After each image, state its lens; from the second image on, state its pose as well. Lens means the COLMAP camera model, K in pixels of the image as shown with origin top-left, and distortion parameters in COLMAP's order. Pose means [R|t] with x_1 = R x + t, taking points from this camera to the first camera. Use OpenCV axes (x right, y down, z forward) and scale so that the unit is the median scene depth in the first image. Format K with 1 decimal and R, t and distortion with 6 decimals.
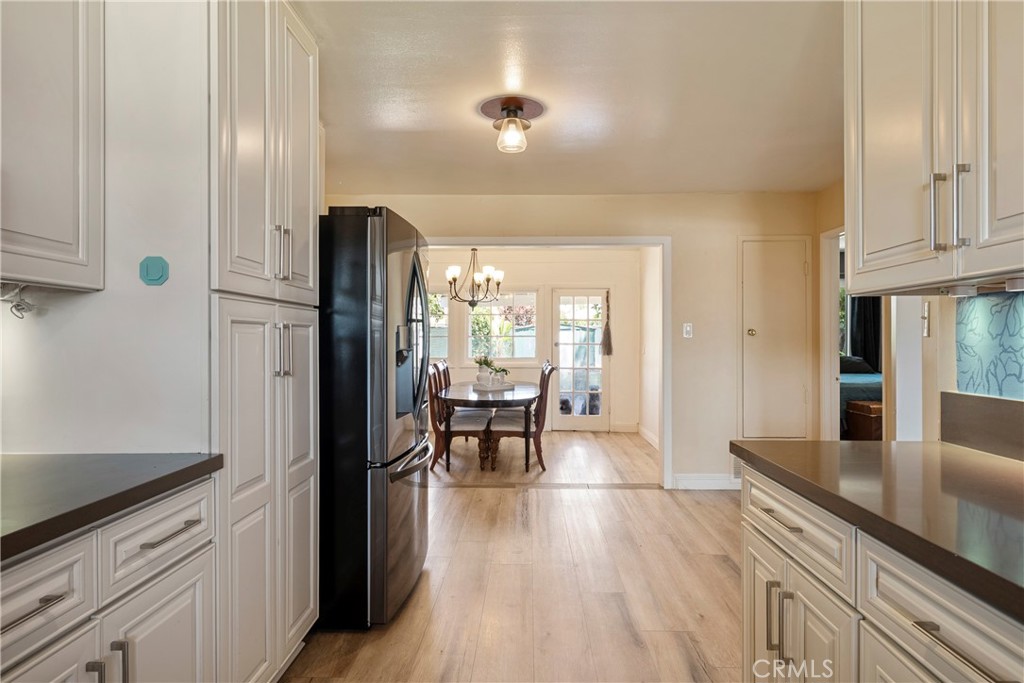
lens RADIAL K [[587.5, 0, 513.7], [0, 587.5, 339.7], [0, 0, 1]] dist [0.001642, 0.000011]
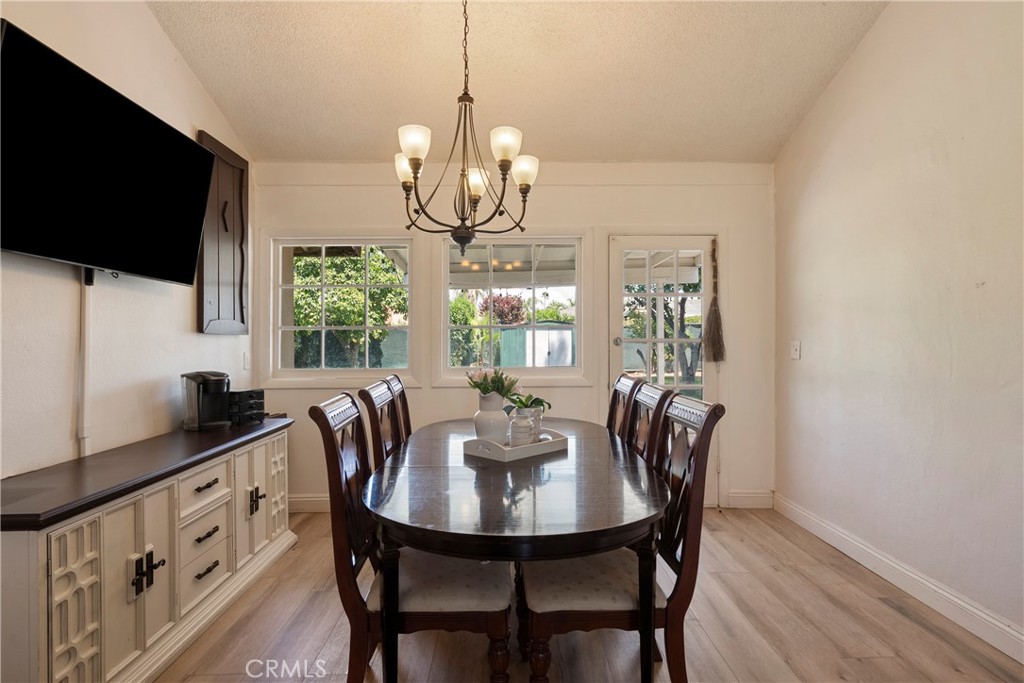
lens RADIAL K [[579.6, 0, 509.8], [0, 579.6, 341.7], [0, 0, 1]] dist [0.019003, 0.000924]
pose [[0.999207, -0.004460, 0.039570, -0.053688], [0.004526, 0.999989, -0.001565, 0.010528], [-0.039563, 0.001742, 0.999216, 0.608844]]
